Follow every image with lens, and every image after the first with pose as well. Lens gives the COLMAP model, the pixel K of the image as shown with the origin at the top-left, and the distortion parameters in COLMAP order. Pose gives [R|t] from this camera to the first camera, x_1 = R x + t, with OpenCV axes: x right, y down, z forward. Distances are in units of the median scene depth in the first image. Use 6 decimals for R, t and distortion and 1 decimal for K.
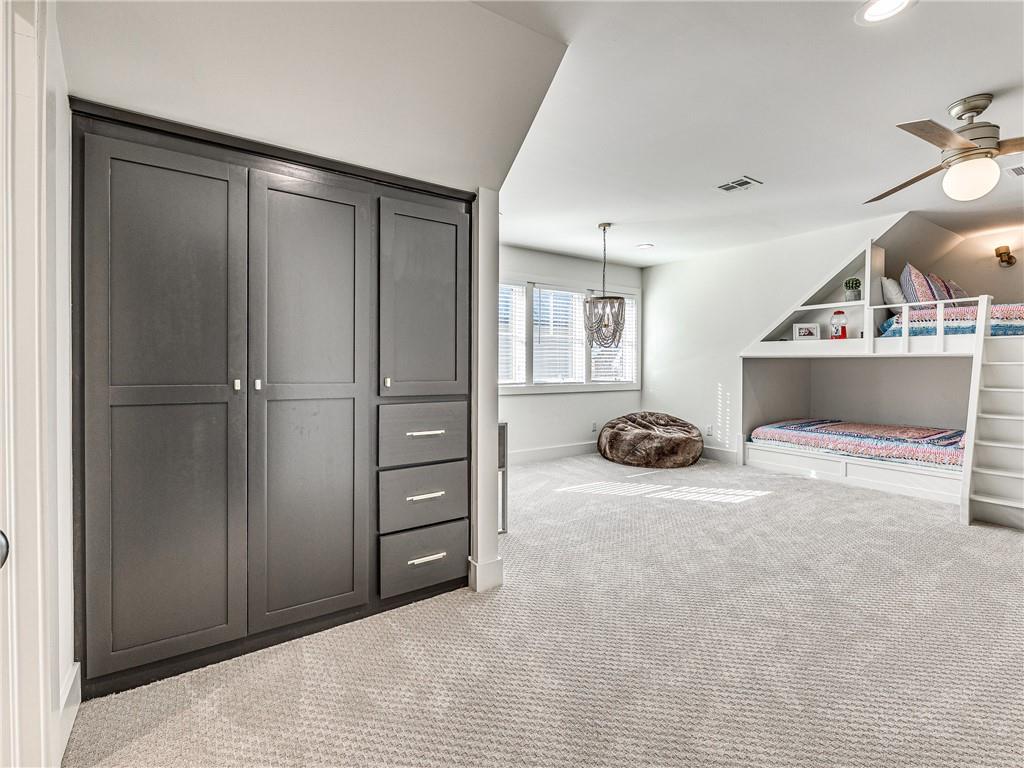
lens RADIAL K [[471.6, 0, 517.1], [0, 471.6, 369.0], [0, 0, 1]] dist [-0.003091, -0.000588]
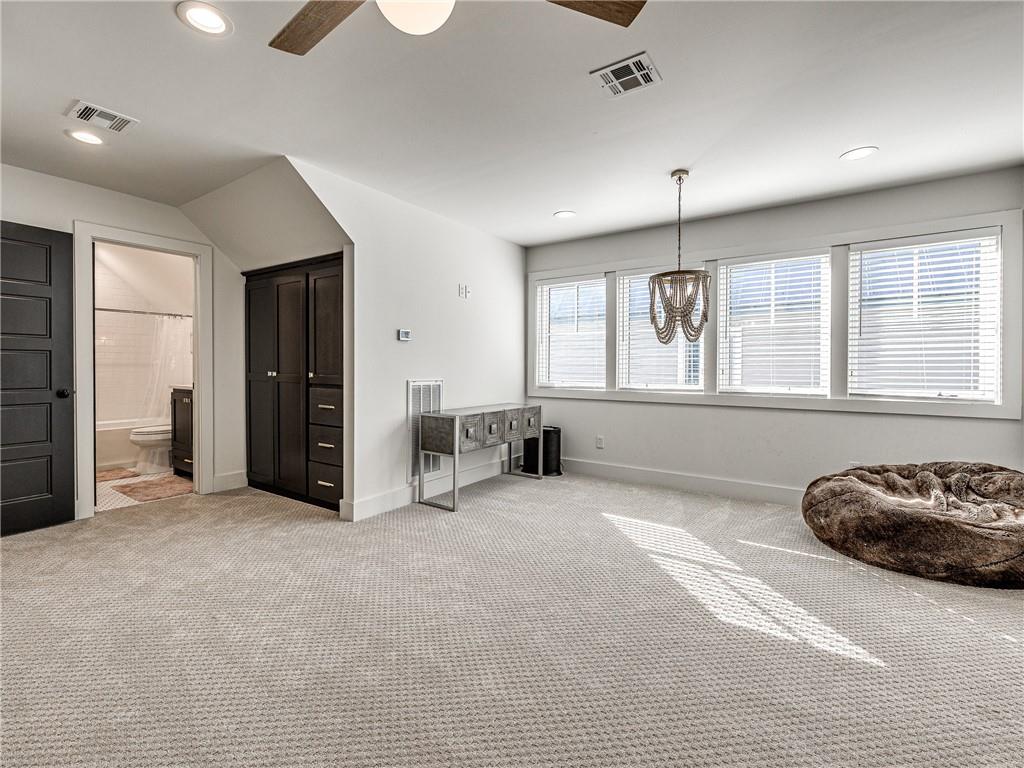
lens RADIAL K [[471.6, 0, 512.1], [0, 471.6, 383.6], [0, 0, 1]] dist [-0.003091, -0.000588]
pose [[0.357771, 0.031539, -0.933277, 0.750378], [-0.009968, 0.999502, 0.029956, -0.003288], [0.933756, -0.001415, 0.357907, 0.495135]]
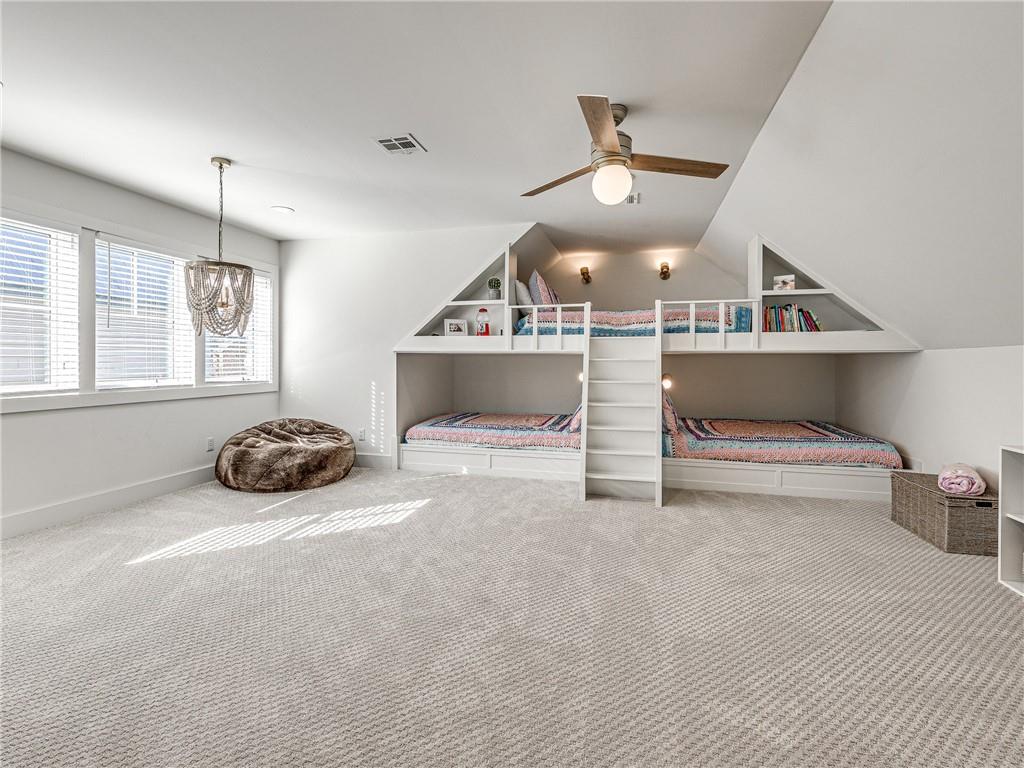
lens RADIAL K [[471.6, 0, 505.5], [0, 471.6, 364.0], [0, 0, 1]] dist [-0.003091, -0.000588]
pose [[0.763143, -0.003786, 0.646219, 0.054091], [0.004720, 0.999989, 0.000284, -0.001863], [-0.646213, 0.002833, 0.763152, 0.190342]]
